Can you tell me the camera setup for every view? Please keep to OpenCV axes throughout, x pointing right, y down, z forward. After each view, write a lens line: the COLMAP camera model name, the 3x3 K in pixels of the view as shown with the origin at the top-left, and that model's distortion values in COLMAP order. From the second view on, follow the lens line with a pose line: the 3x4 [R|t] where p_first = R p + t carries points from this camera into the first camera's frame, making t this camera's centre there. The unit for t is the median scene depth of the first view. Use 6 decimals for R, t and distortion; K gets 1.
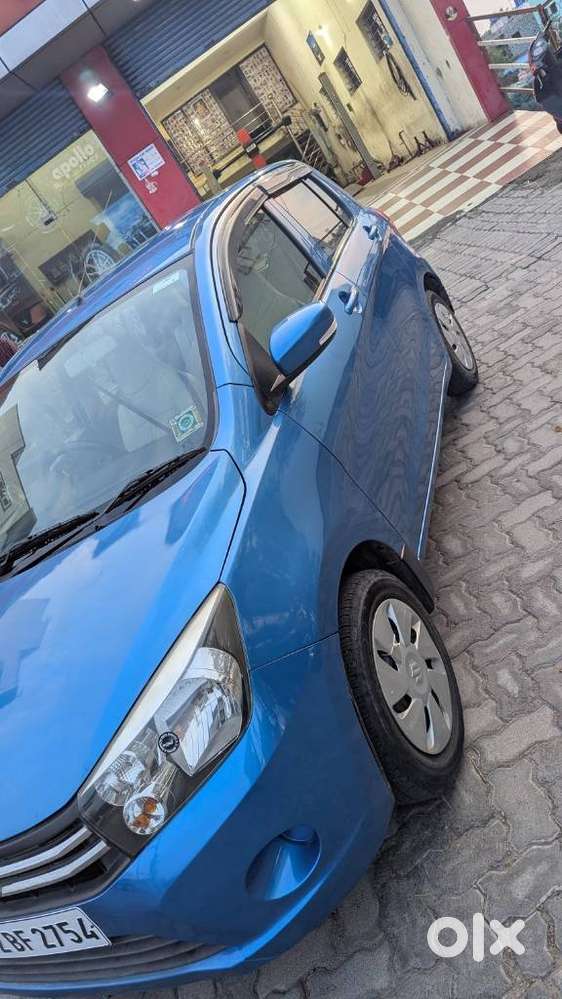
lens RADIAL K [[743.0, 0, 268.9], [0, 743.0, 500.5], [0, 0, 1]] dist [0.058967, -0.070771]
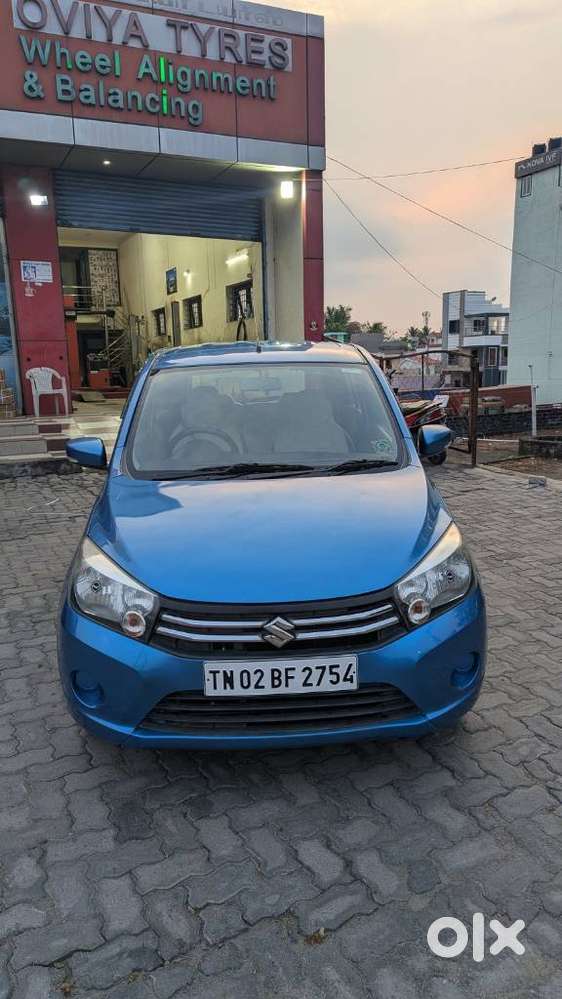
lens RADIAL K [[742.8, 0, 293.6], [0, 742.8, 506.9], [0, 0, 1]] dist [0.058071, -0.069054]
pose [[0.781899, 0.463628, 0.416753, -0.162052], [-0.319081, 0.871939, -0.371363, 0.124511], [-0.535557, 0.157391, 0.829703, -0.041324]]
